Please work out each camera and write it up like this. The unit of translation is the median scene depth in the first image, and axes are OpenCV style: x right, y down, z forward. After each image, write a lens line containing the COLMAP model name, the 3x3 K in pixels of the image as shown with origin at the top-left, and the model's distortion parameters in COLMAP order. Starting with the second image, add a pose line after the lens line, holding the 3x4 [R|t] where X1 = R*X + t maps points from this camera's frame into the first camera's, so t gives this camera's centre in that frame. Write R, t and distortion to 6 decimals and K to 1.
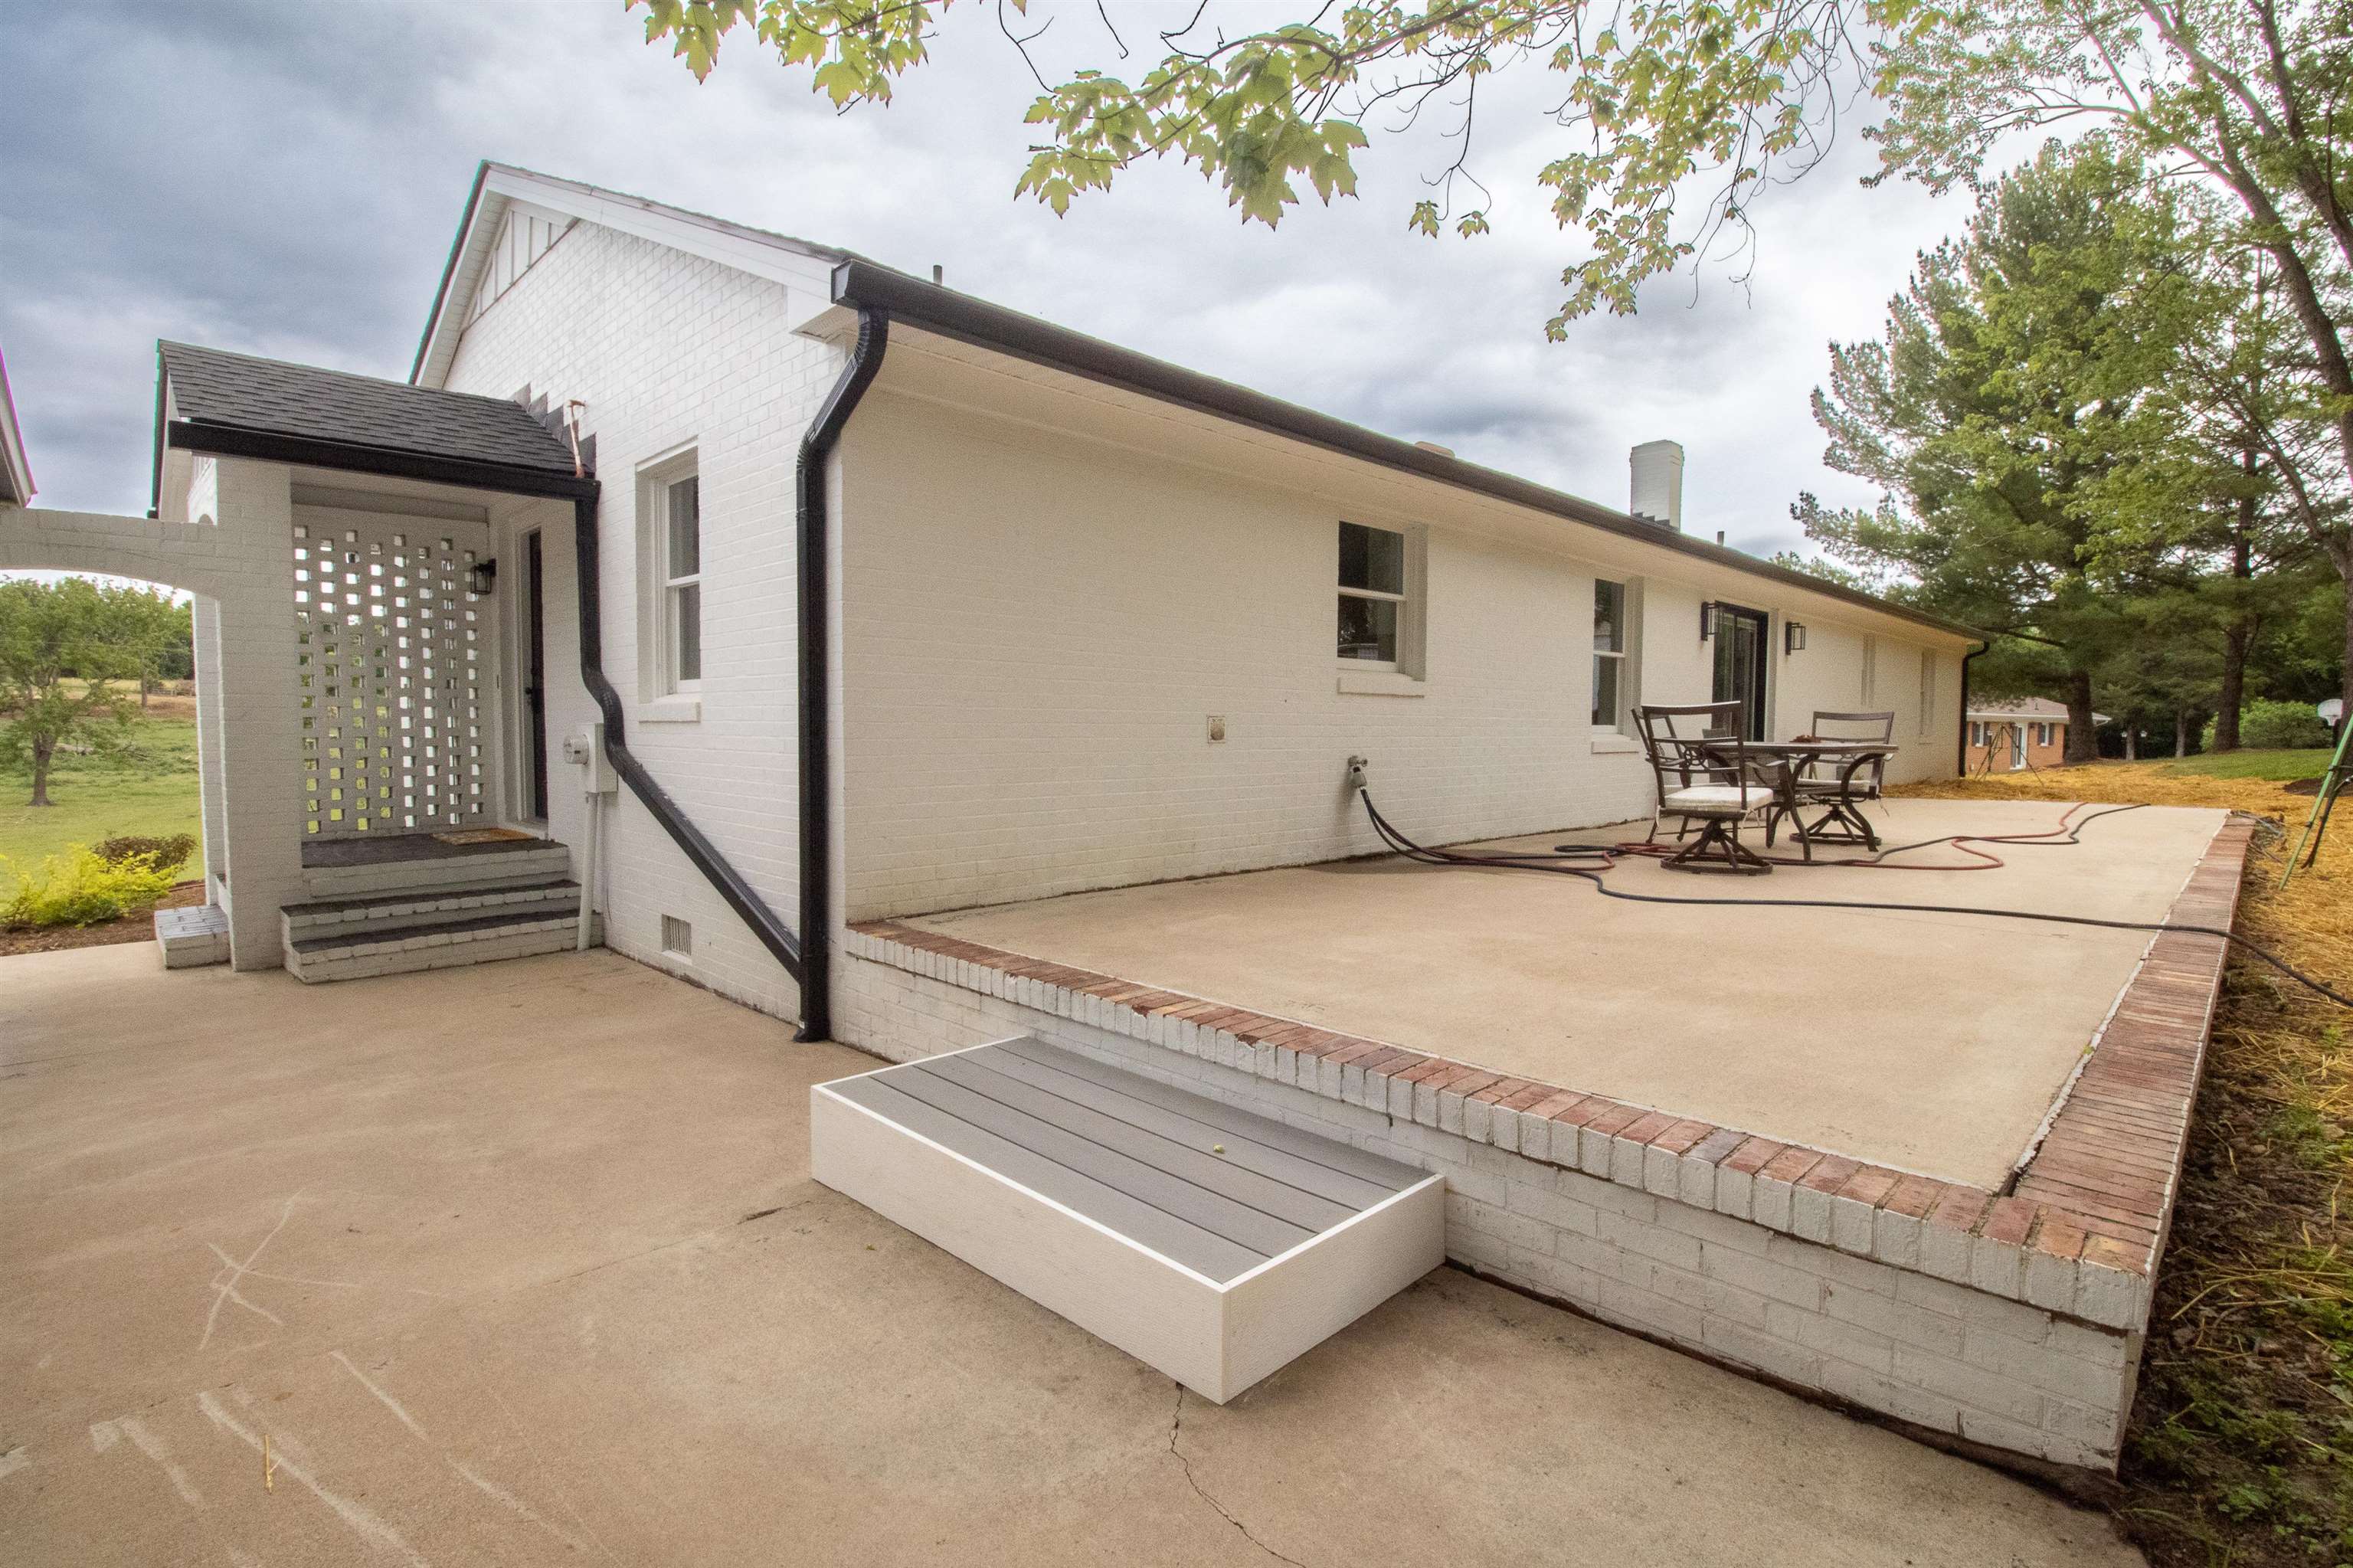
lens RADIAL K [[1093.3, 0, 1175.2], [0, 1093.3, 773.7], [0, 0, 1]] dist [-0.013969, -0.004864]
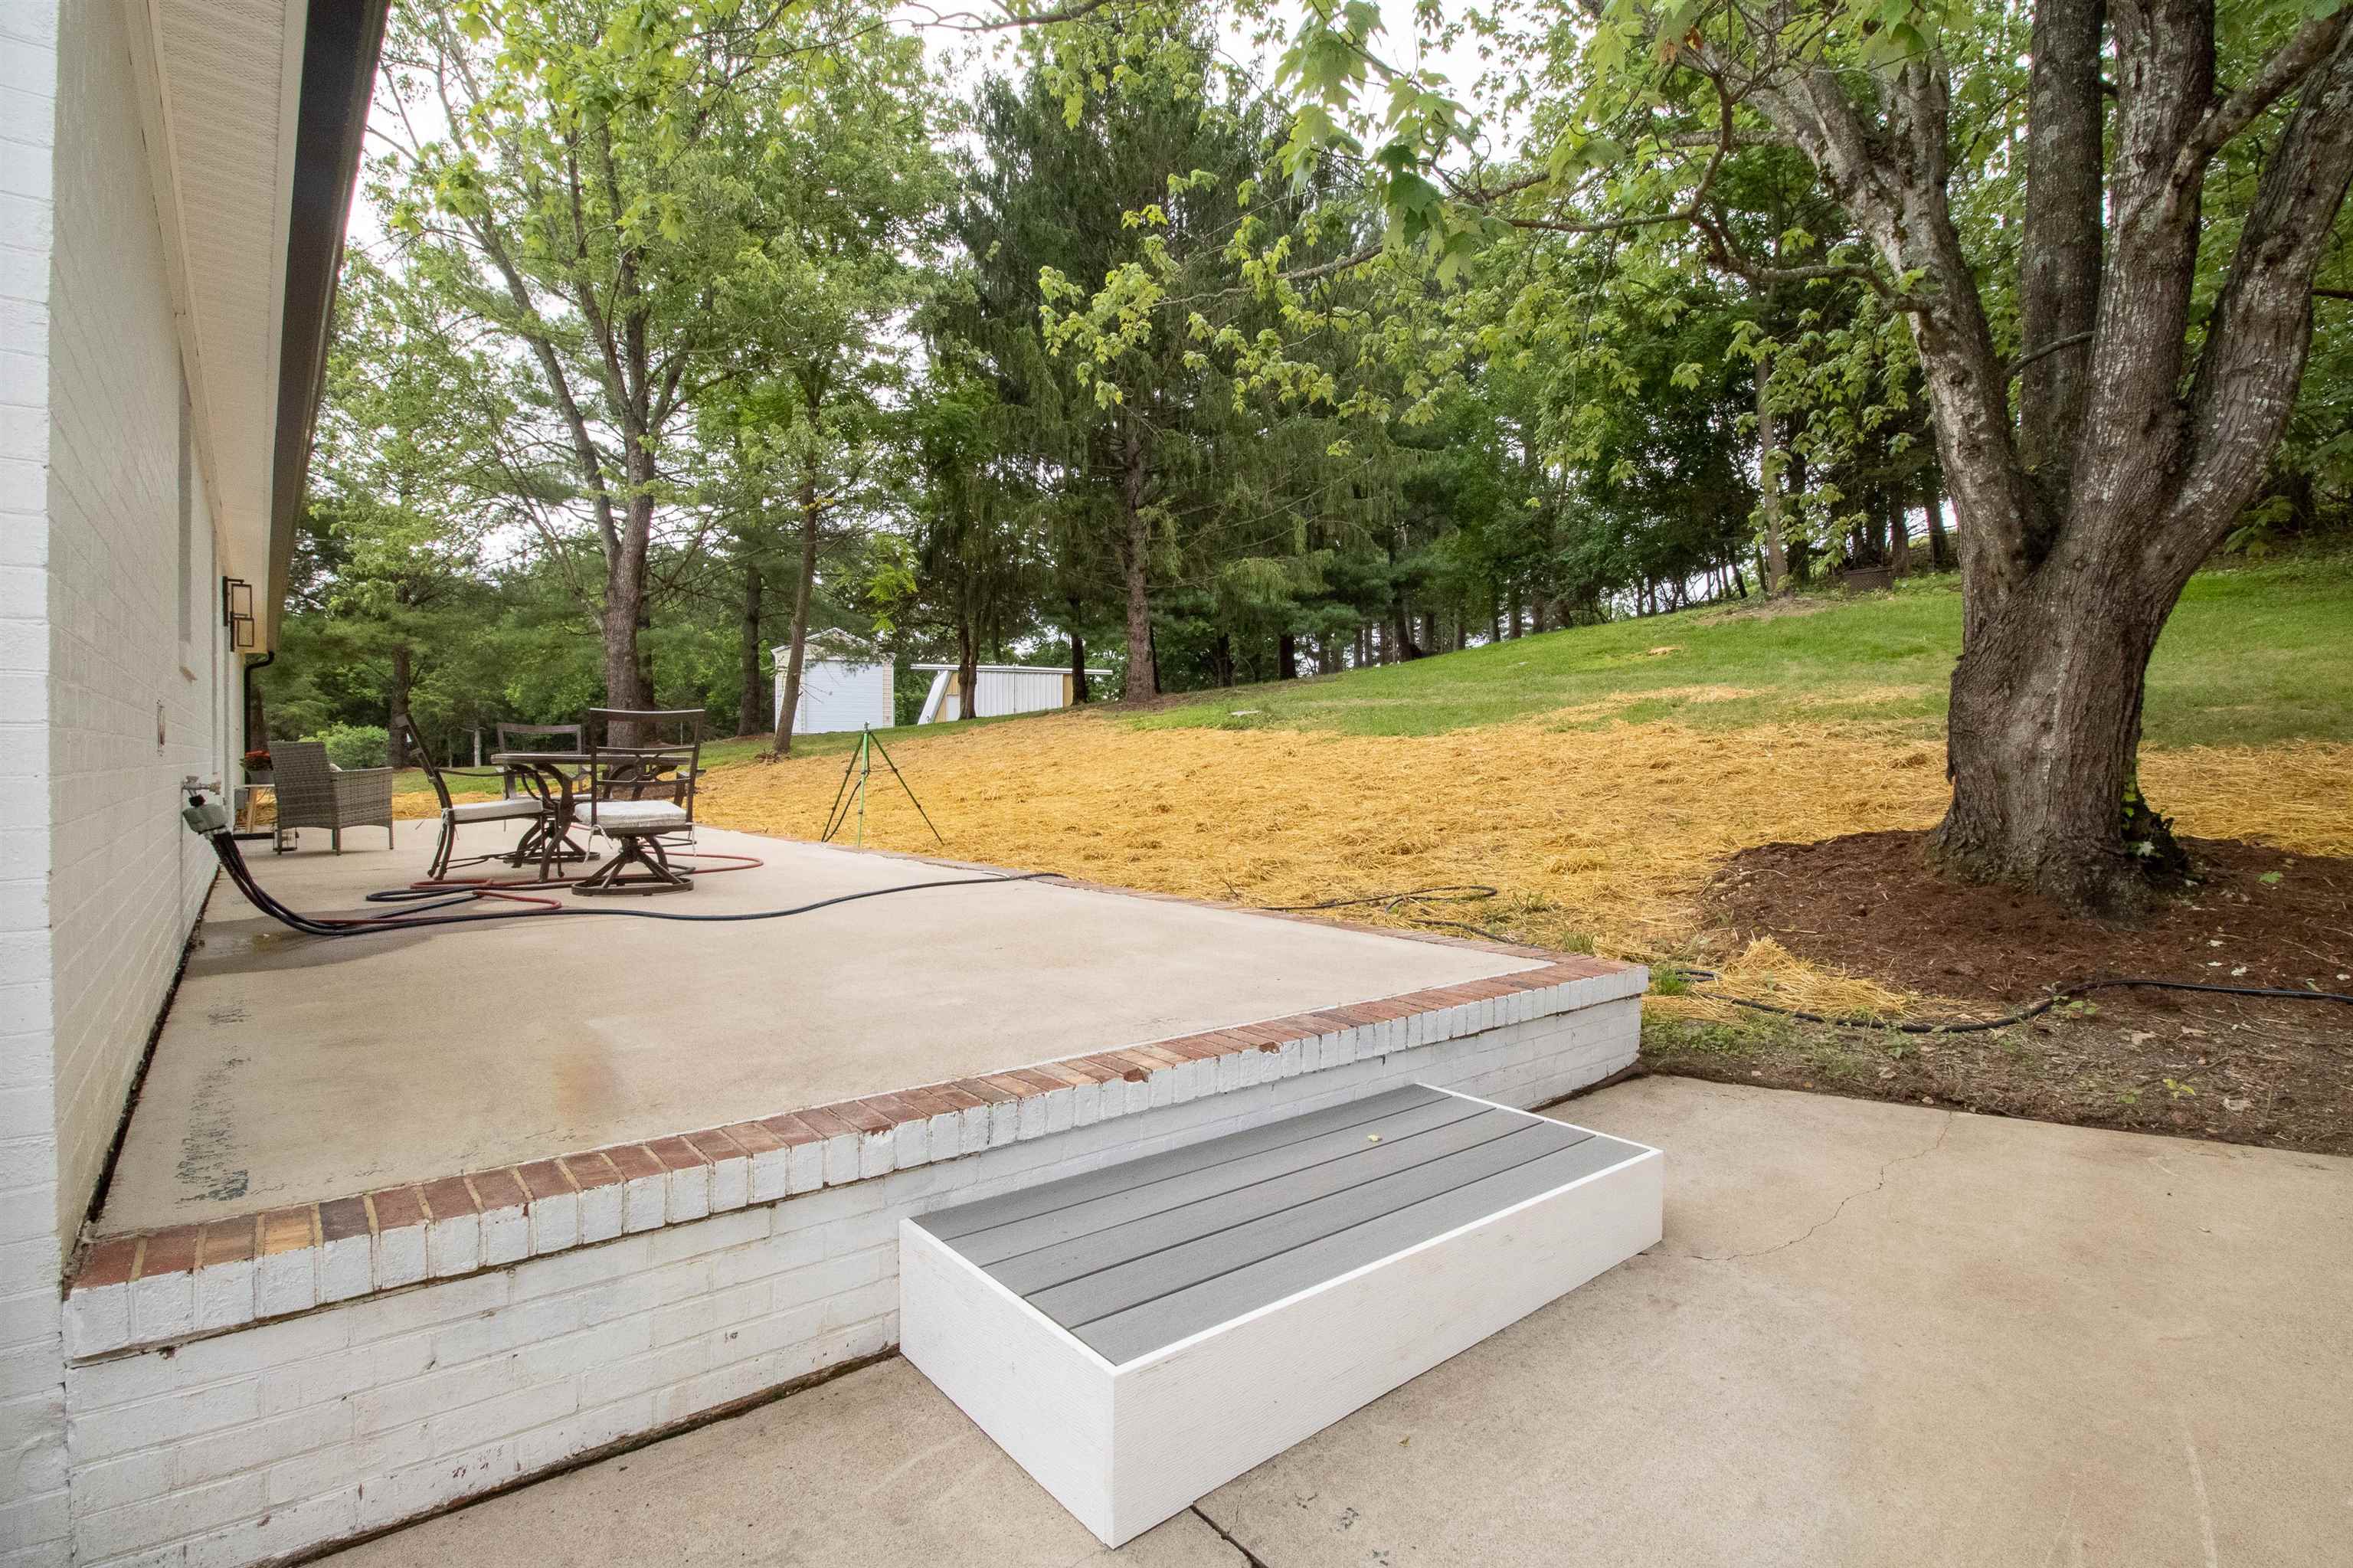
lens RADIAL K [[1159.4, 0, 1181.8], [0, 1159.4, 761.9], [0, 0, 1]] dist [-0.014937, -0.000511]
pose [[0.105691, -0.007580, 0.994370, -0.874972], [0.040516, 0.999173, 0.003310, -0.012972], [-0.993573, 0.039938, 0.105911, 0.881835]]
